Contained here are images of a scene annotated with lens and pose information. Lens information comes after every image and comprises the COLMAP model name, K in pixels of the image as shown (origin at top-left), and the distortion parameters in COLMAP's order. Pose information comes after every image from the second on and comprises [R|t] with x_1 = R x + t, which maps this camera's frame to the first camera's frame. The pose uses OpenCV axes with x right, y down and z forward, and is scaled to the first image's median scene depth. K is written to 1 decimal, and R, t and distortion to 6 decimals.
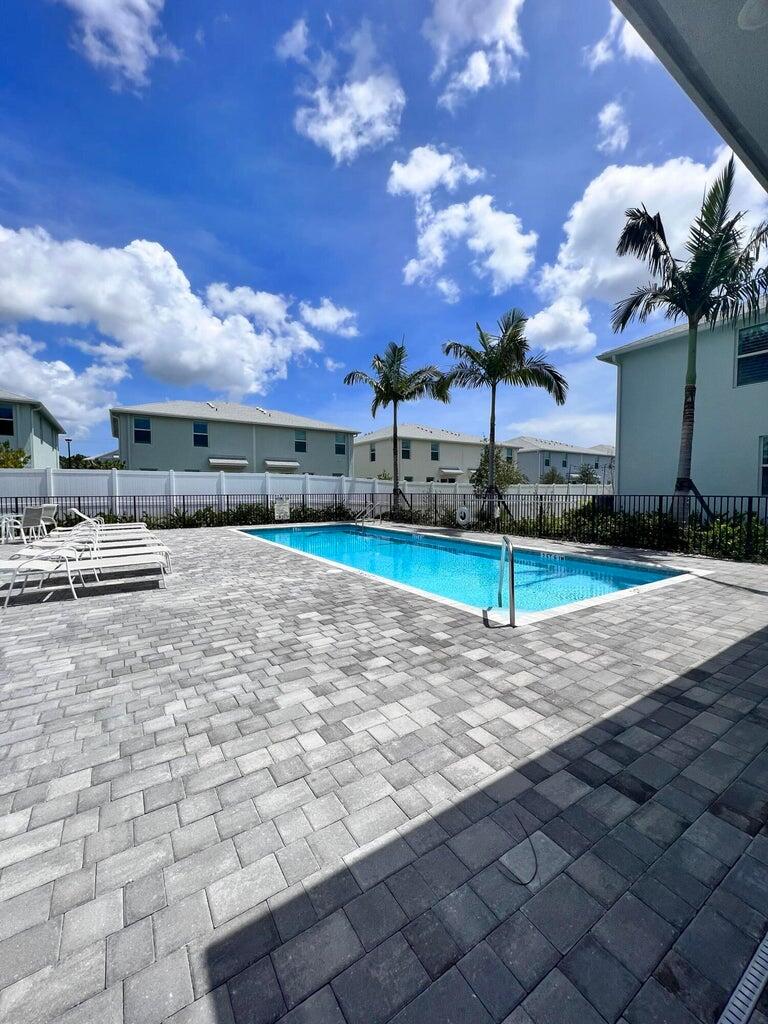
lens RADIAL K [[410.0, 0, 383.1], [0, 410.0, 506.1], [0, 0, 1]] dist [-0.002831, 0.000101]
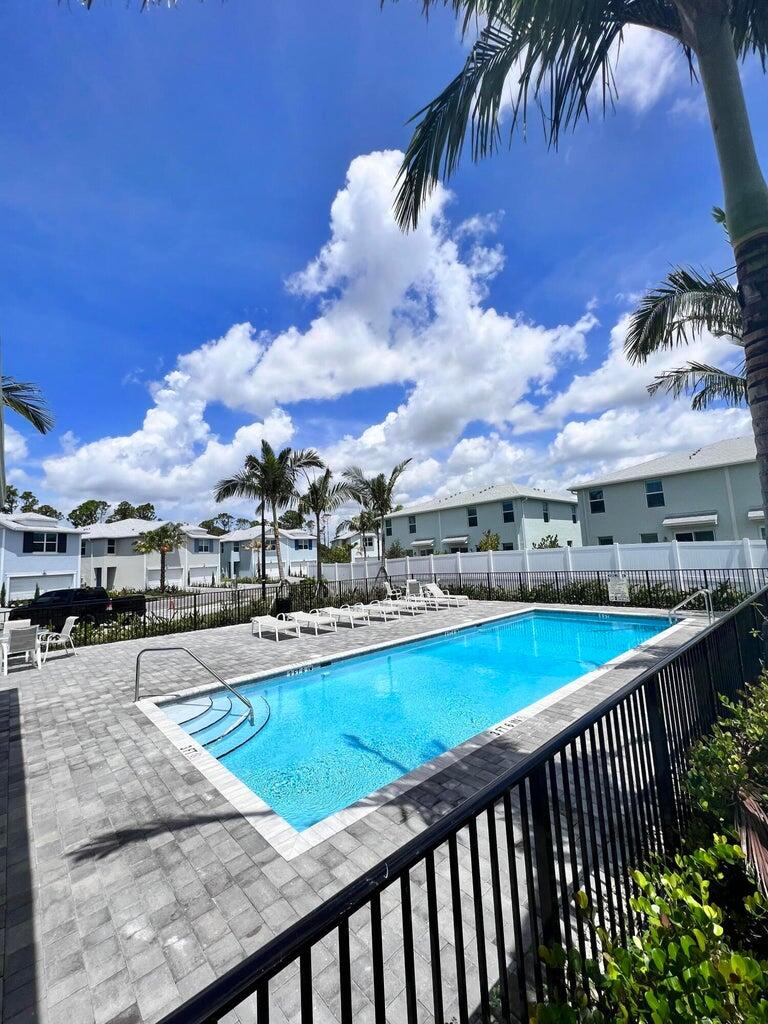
lens RADIAL K [[410.0, 0, 383.1], [0, 410.0, 506.1], [0, 0, 1]] dist [-0.002831, 0.000101]
pose [[0.153510, -0.132322, -0.979247, 0.634209], [0.015915, 0.991196, -0.131441, -0.070612], [0.988019, 0.004593, 0.154265, 0.507251]]
